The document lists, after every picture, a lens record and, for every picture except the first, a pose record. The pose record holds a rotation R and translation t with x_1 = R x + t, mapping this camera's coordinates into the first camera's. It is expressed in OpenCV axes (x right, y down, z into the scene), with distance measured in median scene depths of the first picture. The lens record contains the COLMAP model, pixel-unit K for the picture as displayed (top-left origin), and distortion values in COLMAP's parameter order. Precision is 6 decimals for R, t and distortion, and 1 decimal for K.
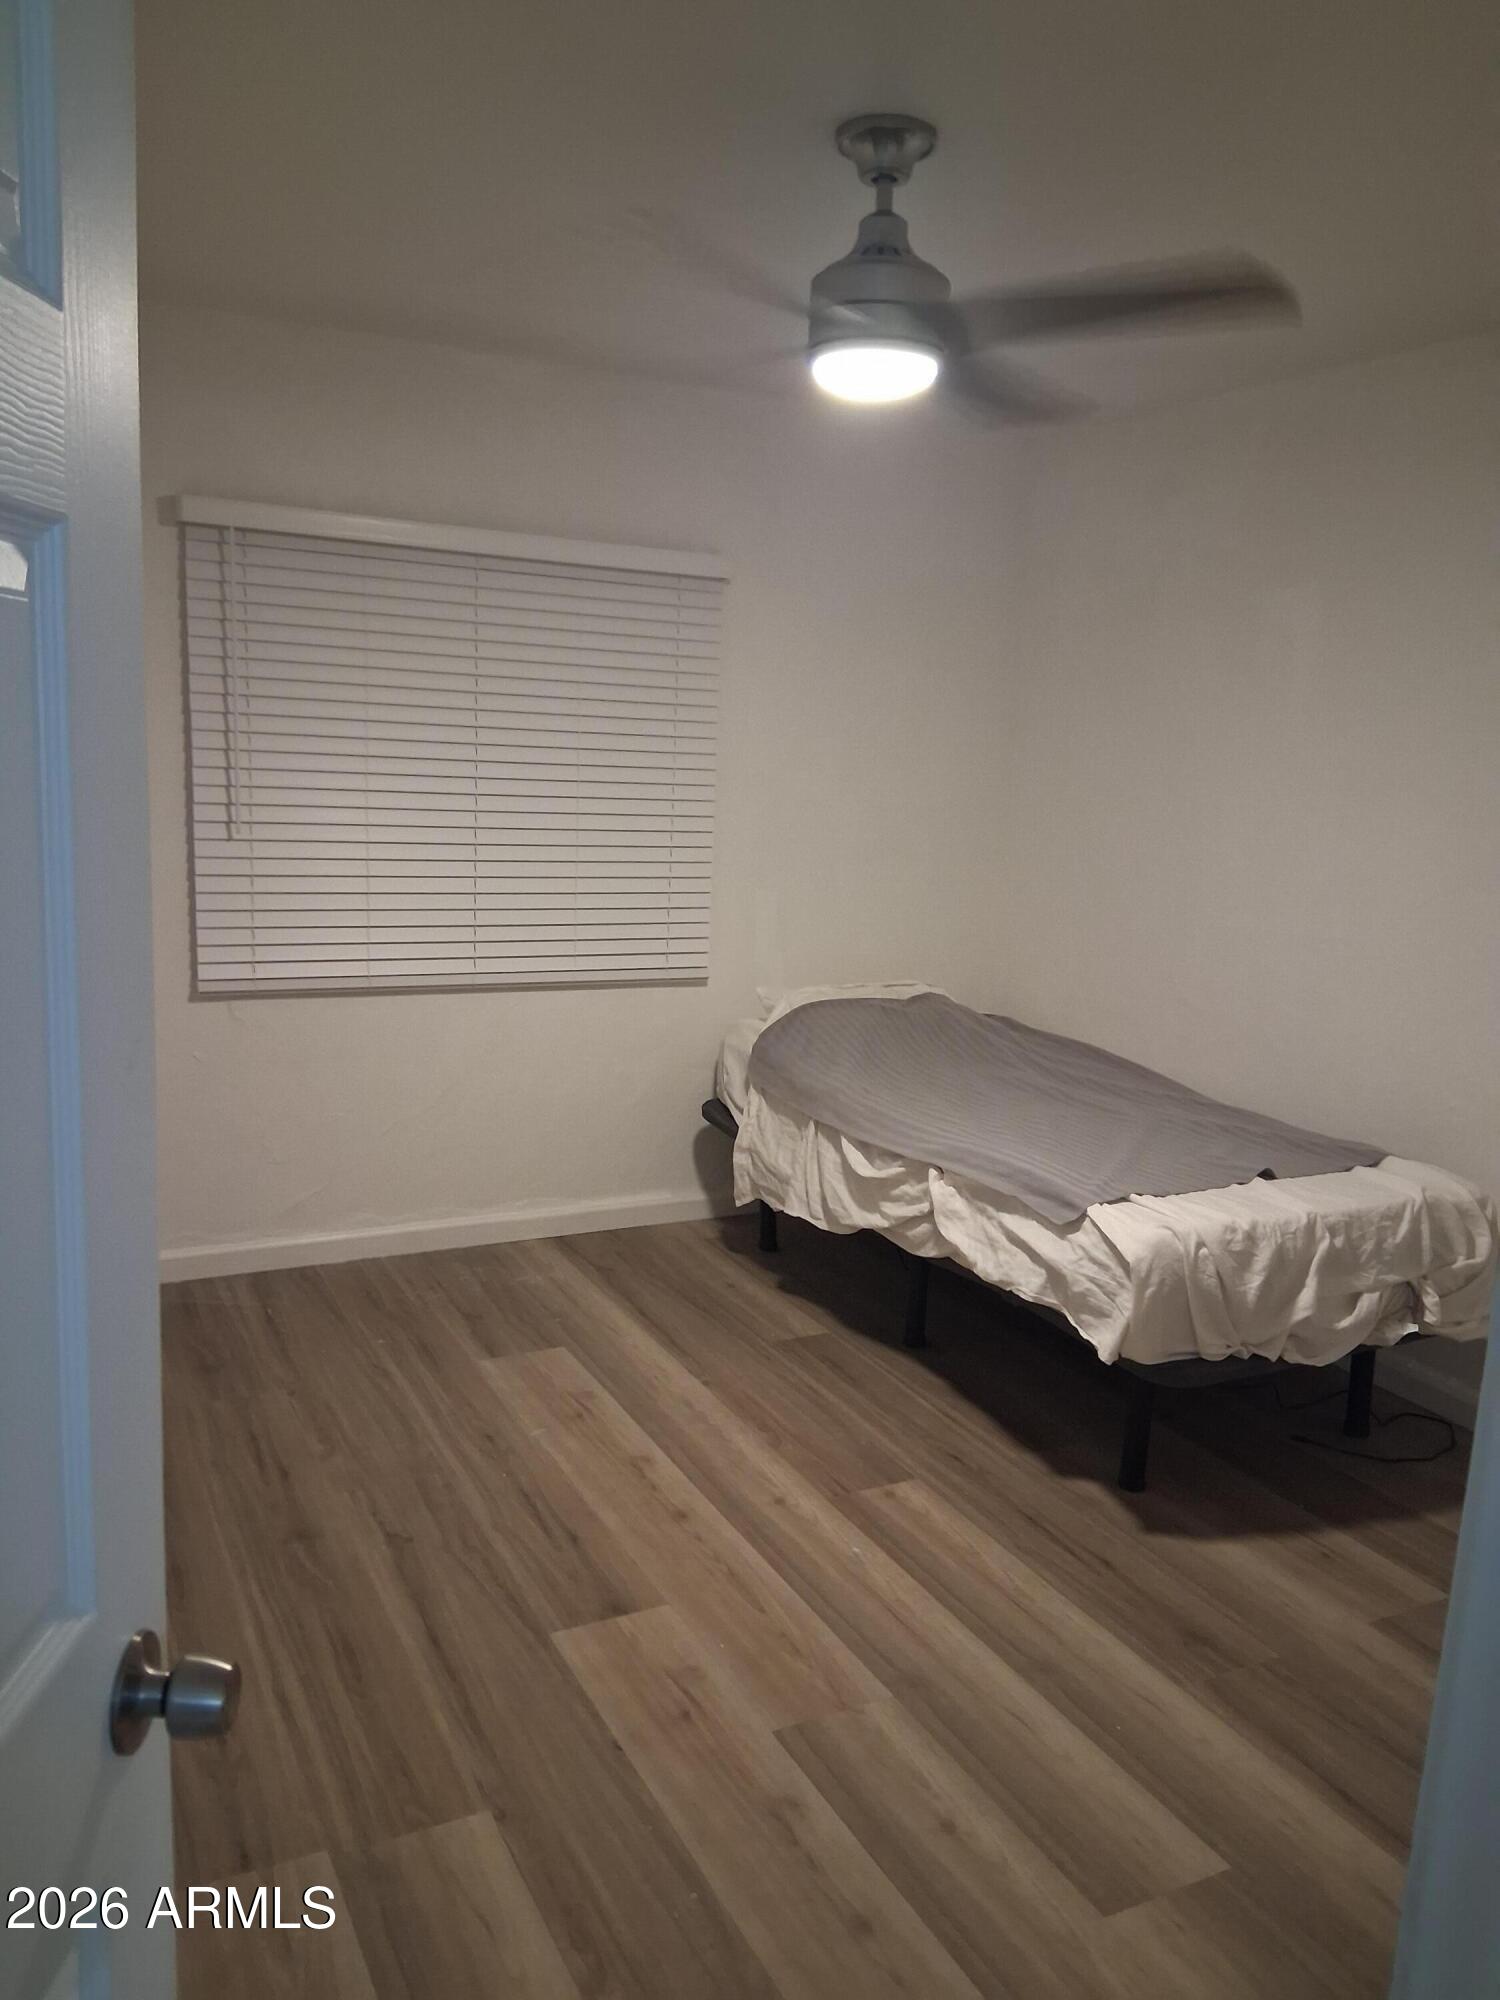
lens RADIAL K [[1520.6, 0, 739.7], [0, 1520.6, 1006.8], [0, 0, 1]] dist [0.104734, -0.178918]
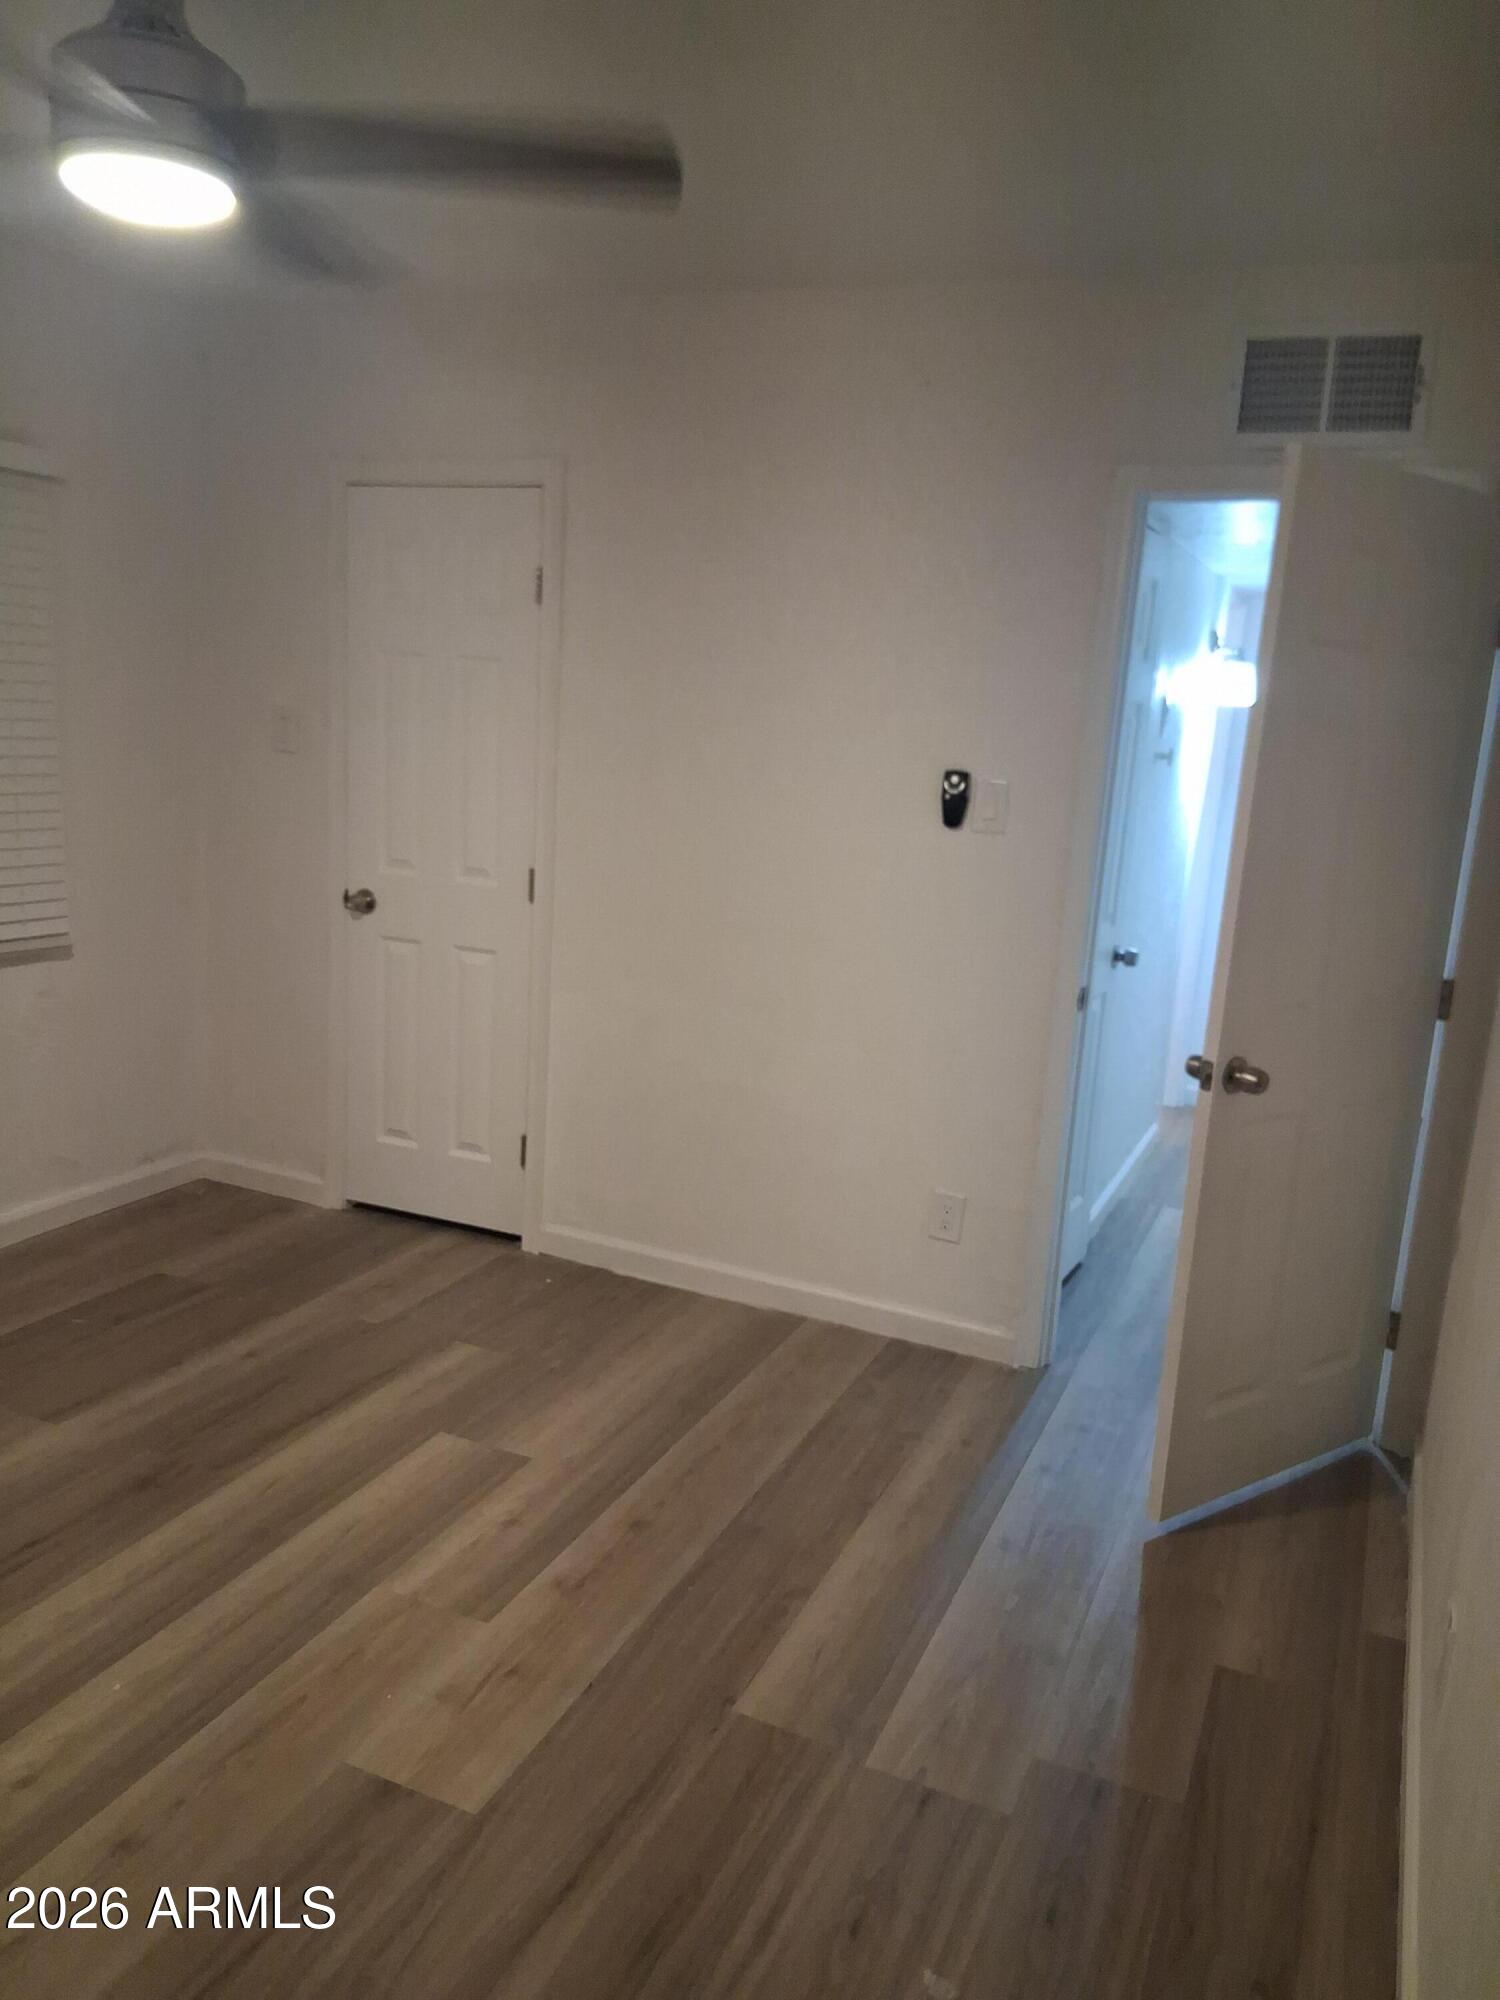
lens RADIAL K [[1520.6, 0, 739.7], [0, 1520.6, 1006.8], [0, 0, 1]] dist [0.104734, -0.178918]
pose [[-0.629867, -0.243114, 0.737674, -0.817783], [0.039122, 0.938615, 0.342742, -0.314061], [-0.775717, 0.244741, -0.581691, 1.443125]]
